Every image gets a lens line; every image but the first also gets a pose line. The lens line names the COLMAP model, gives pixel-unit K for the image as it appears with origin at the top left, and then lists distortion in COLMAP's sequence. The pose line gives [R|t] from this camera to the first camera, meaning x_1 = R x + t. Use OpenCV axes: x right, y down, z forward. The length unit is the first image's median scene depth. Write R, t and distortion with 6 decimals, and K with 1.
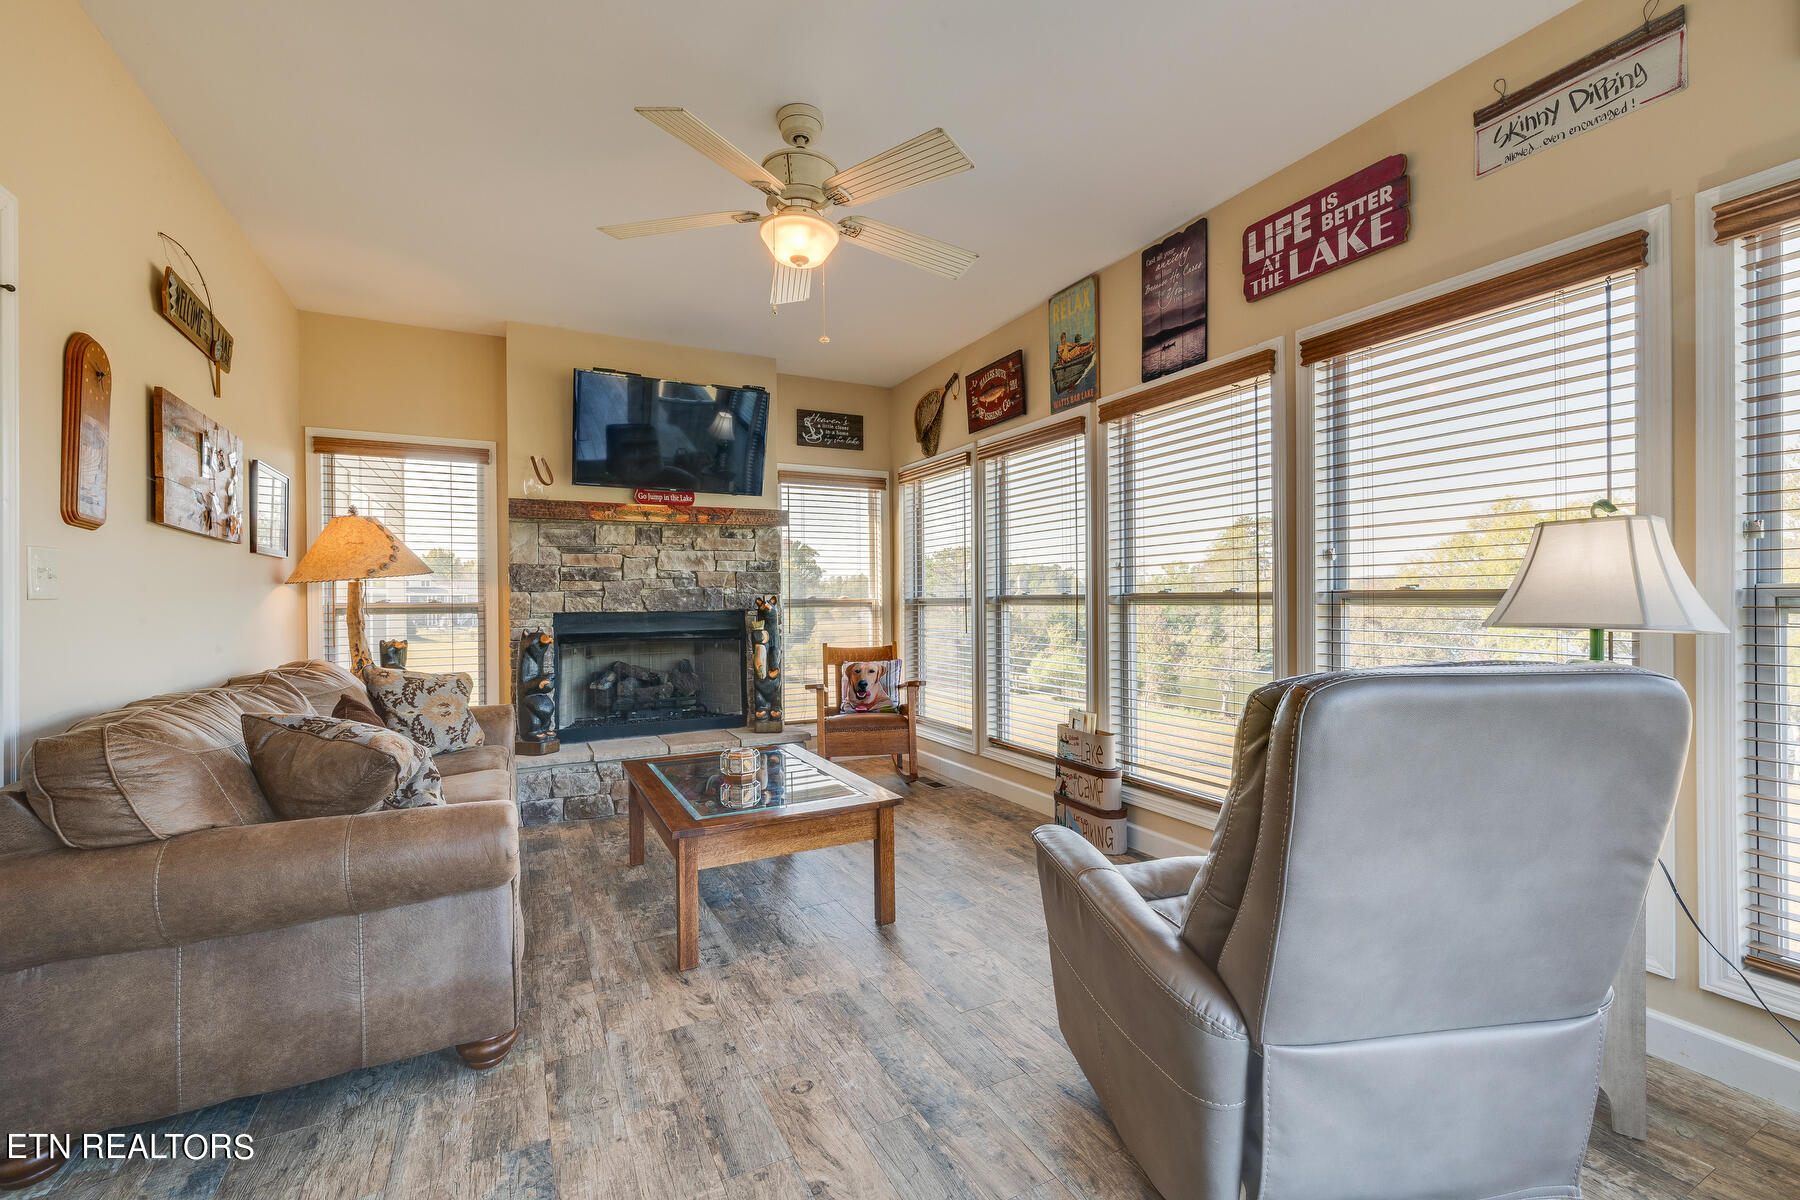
lens RADIAL K [[759.3, 0, 906.0], [0, 759.3, 595.8], [0, 0, 1]] dist [-0.000727, 0.001053]
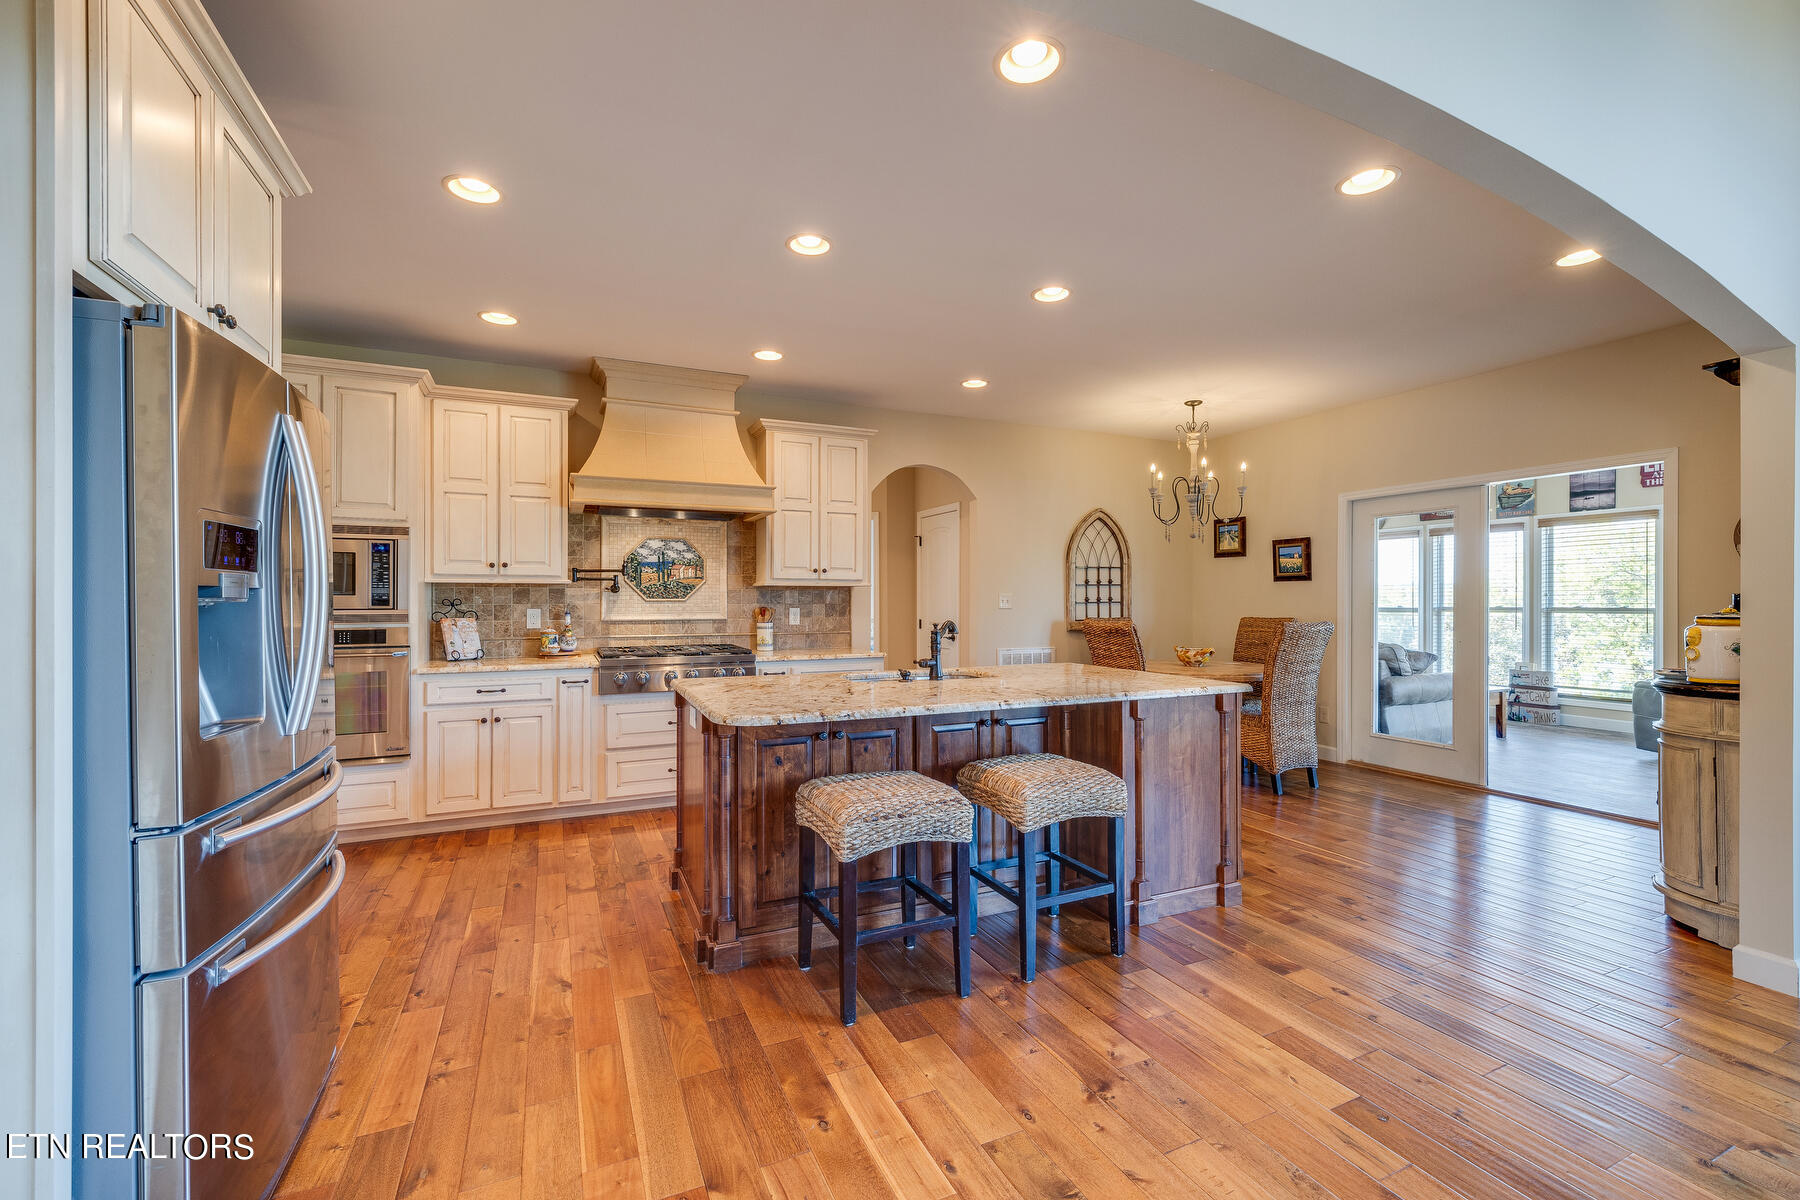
lens RADIAL K [[759.3, 0, 901.0], [0, 759.3, 598.1], [0, 0, 1]] dist [-0.000727, 0.001053]
pose [[0.998822, 0.010307, -0.047427, -1.653938], [-0.010353, 0.999946, -0.000720, -0.010518], [0.047417, 0.001210, 0.998874, -1.406020]]
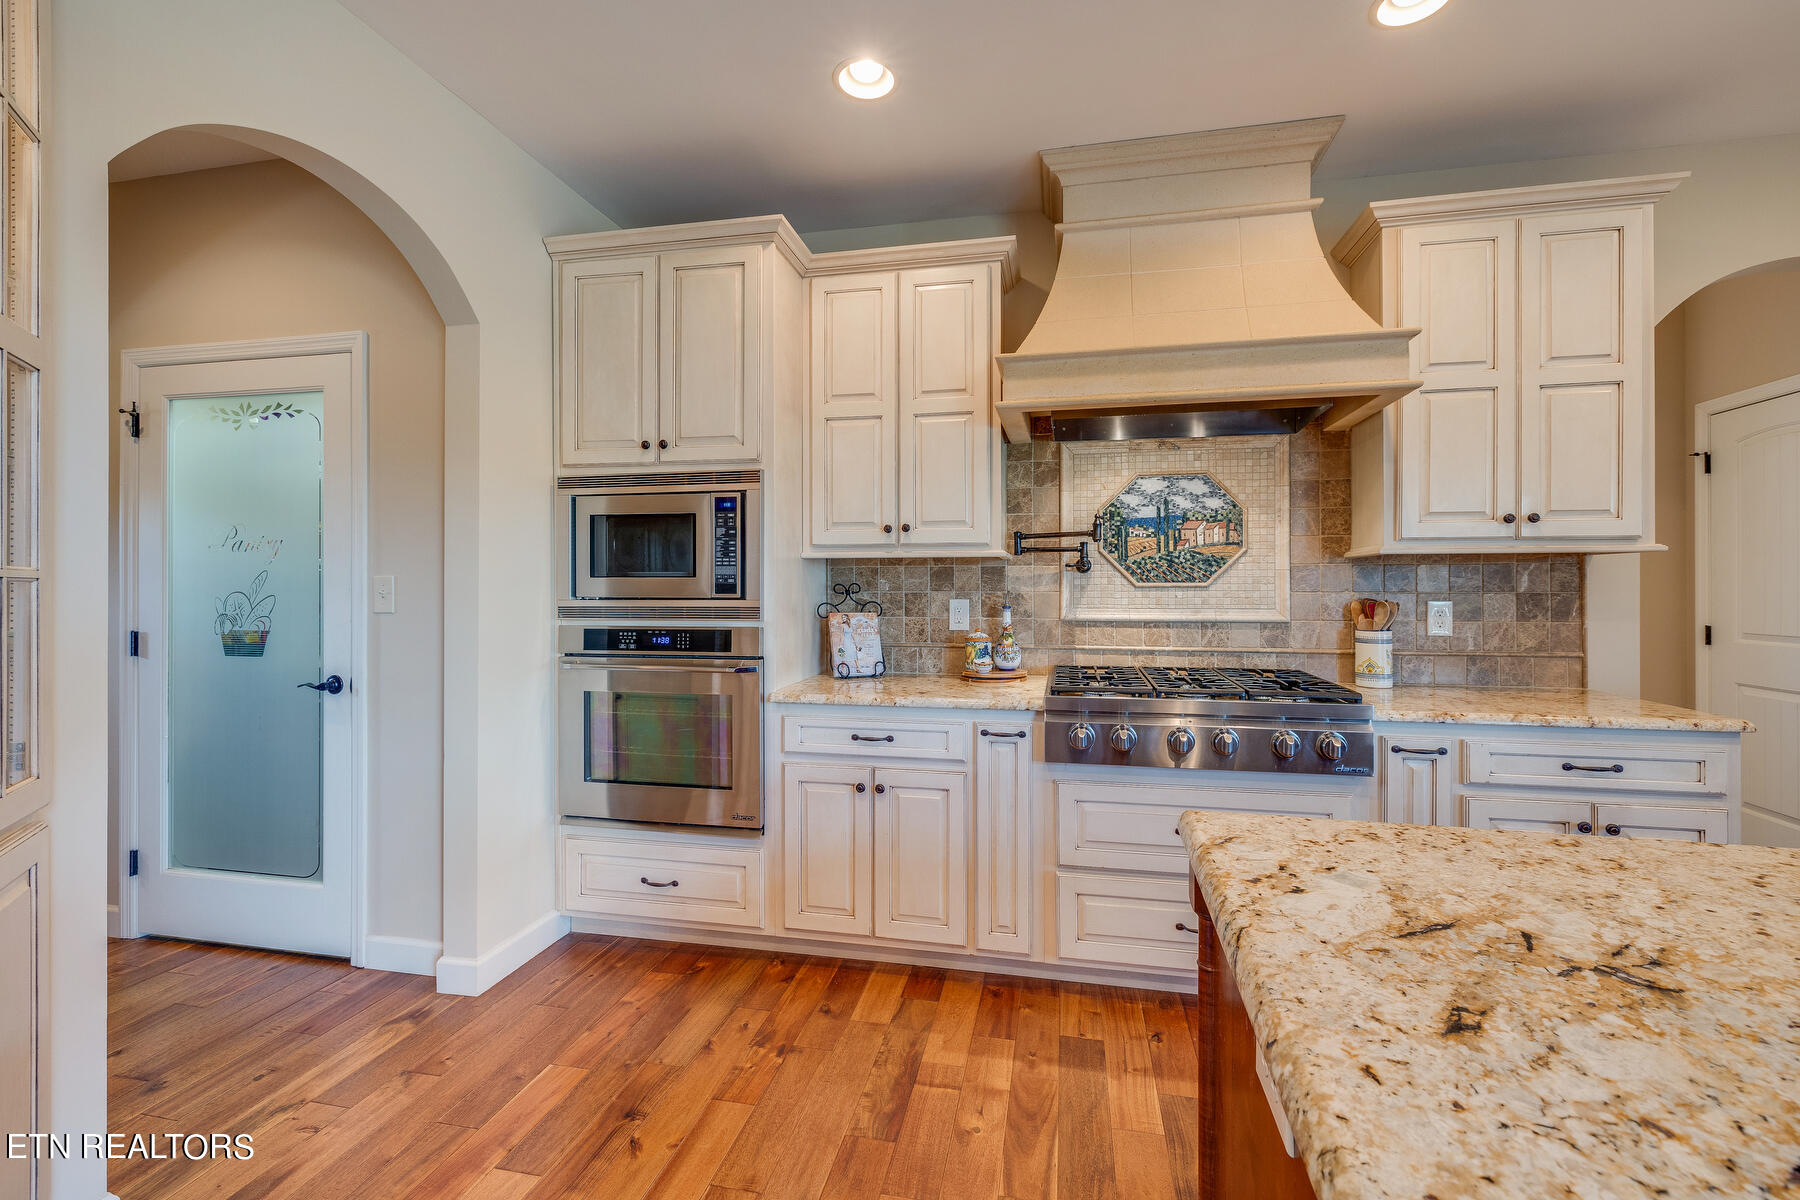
lens RADIAL K [[759.3, 0, 908.7], [0, 759.3, 582.9], [0, 0, 1]] dist [-0.000727, 0.001053]
pose [[0.774101, 0.006382, -0.633030, -1.906768], [-0.007345, 0.999972, 0.001100, -0.003467], [0.633020, 0.003799, 0.774126, -0.695104]]
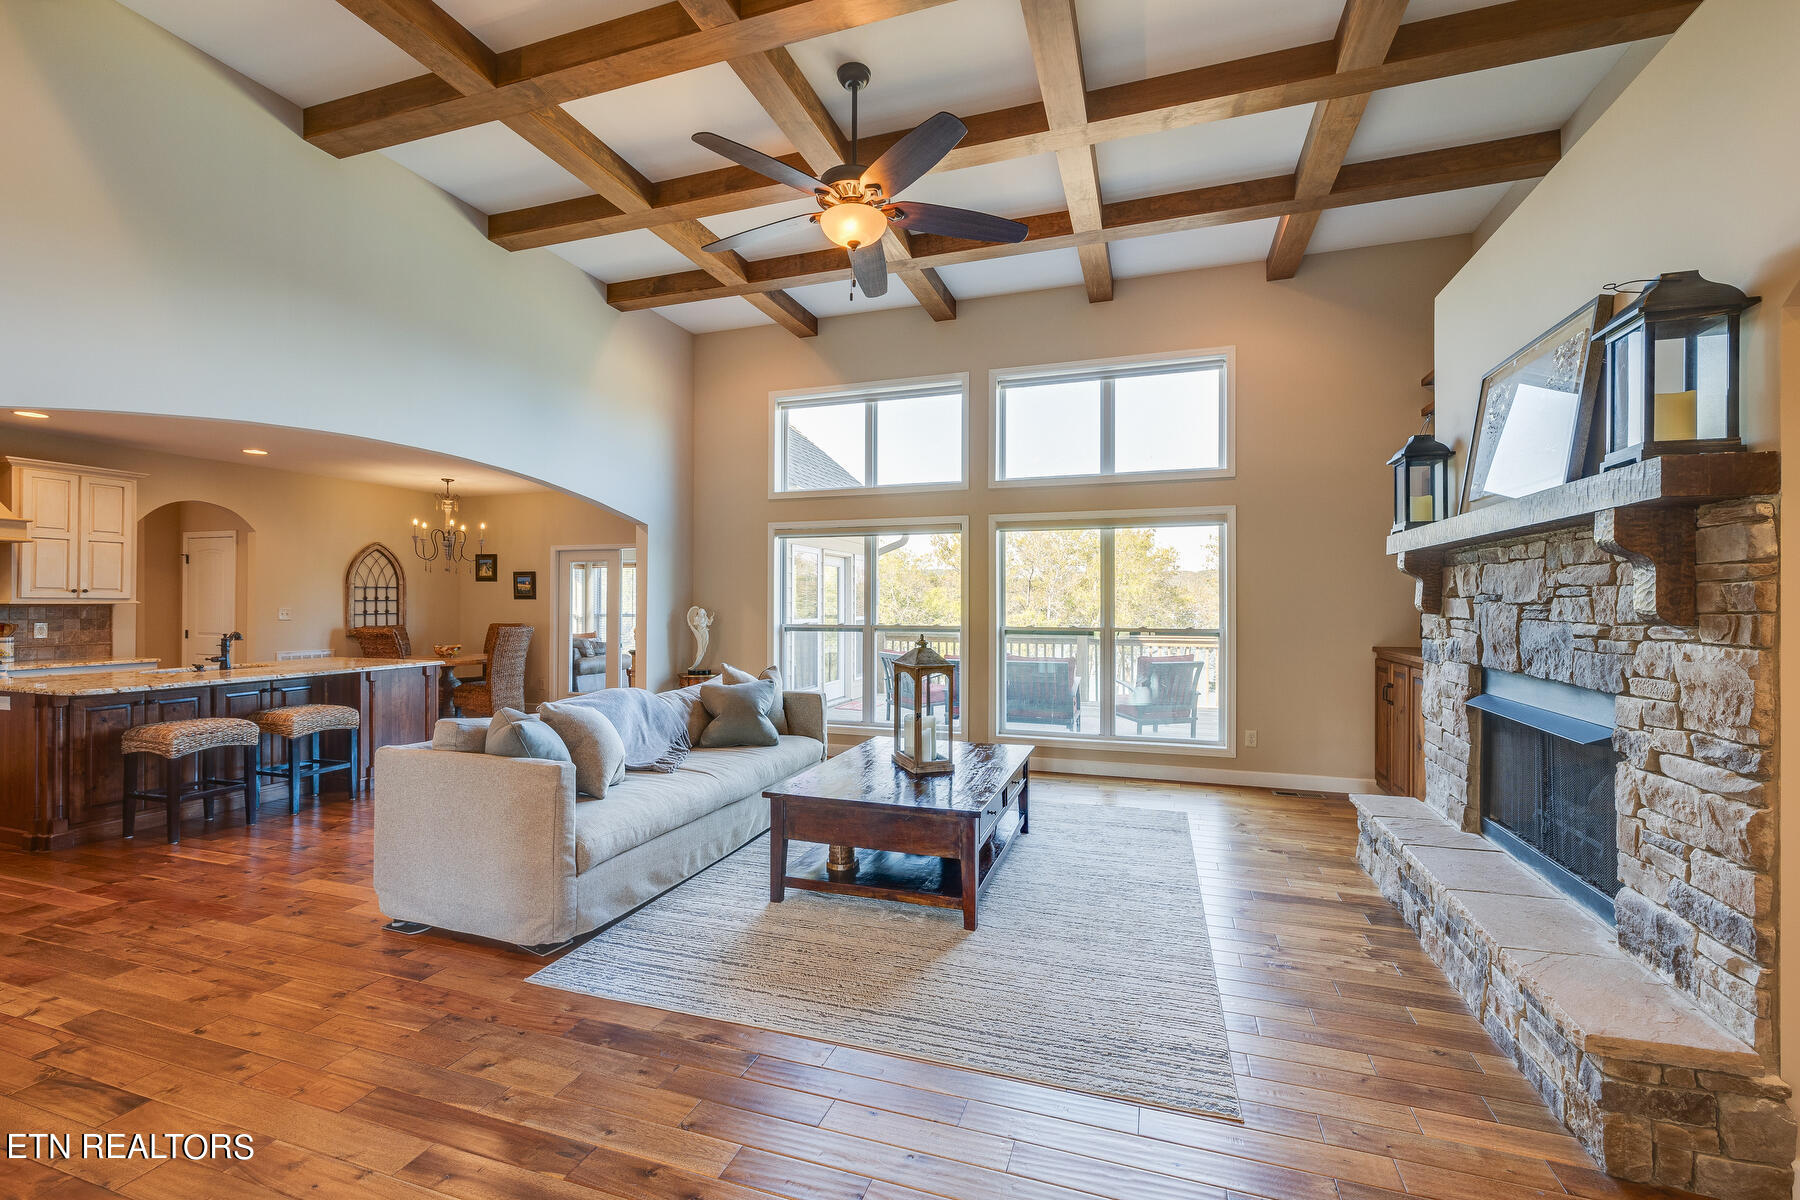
lens RADIAL K [[759.3, 0, 907.5], [0, 759.3, 599.7], [0, 0, 1]] dist [-0.000727, 0.001053]
pose [[0.717204, 0.014941, 0.696703, -1.747289], [-0.011345, 0.999888, -0.009763, -0.053448], [-0.696771, -0.000902, 0.717293, -2.626393]]
